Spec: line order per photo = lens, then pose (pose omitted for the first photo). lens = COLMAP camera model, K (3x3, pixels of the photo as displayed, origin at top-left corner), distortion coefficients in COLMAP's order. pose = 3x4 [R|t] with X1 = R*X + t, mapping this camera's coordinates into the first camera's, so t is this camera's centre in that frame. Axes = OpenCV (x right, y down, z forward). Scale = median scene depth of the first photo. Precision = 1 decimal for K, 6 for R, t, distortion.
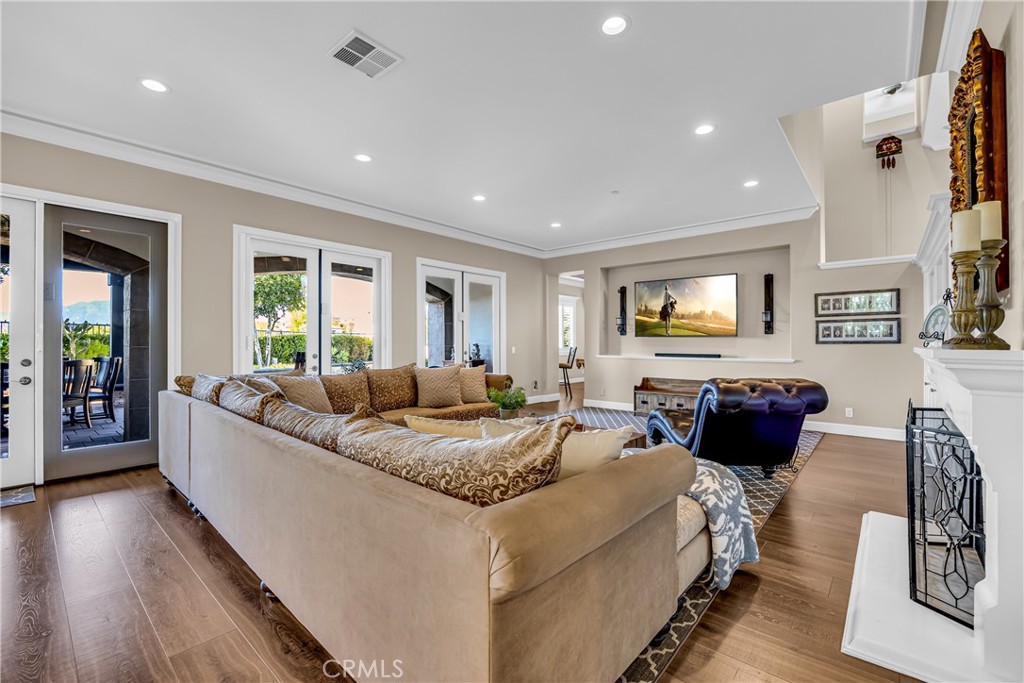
lens RADIAL K [[443.3, 0, 512.0], [0, 443.3, 341.5], [0, 0, 1]] dist [-0.001850, -0.000093]
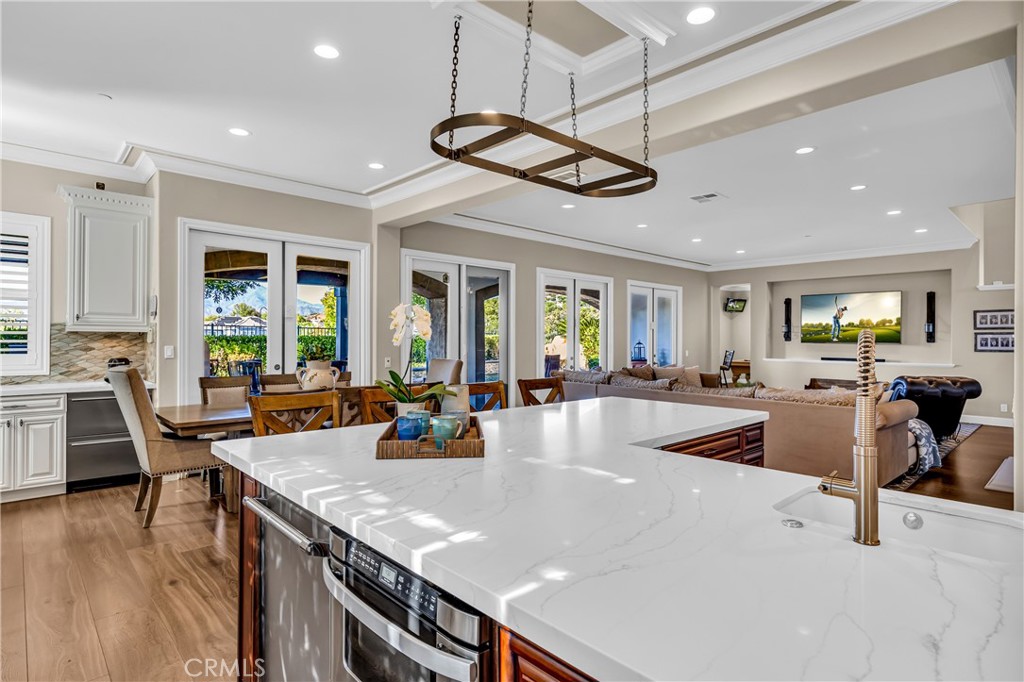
lens RADIAL K [[532.0, 0, 512.0], [0, 532.0, 341.0], [0, 0, 1]] dist [0.005244, 0.001614]
pose [[0.993630, 0.005703, -0.112549, -0.413212], [-0.005103, 0.999971, 0.005625, -0.025862], [0.112578, -0.005015, 0.993630, -0.605854]]
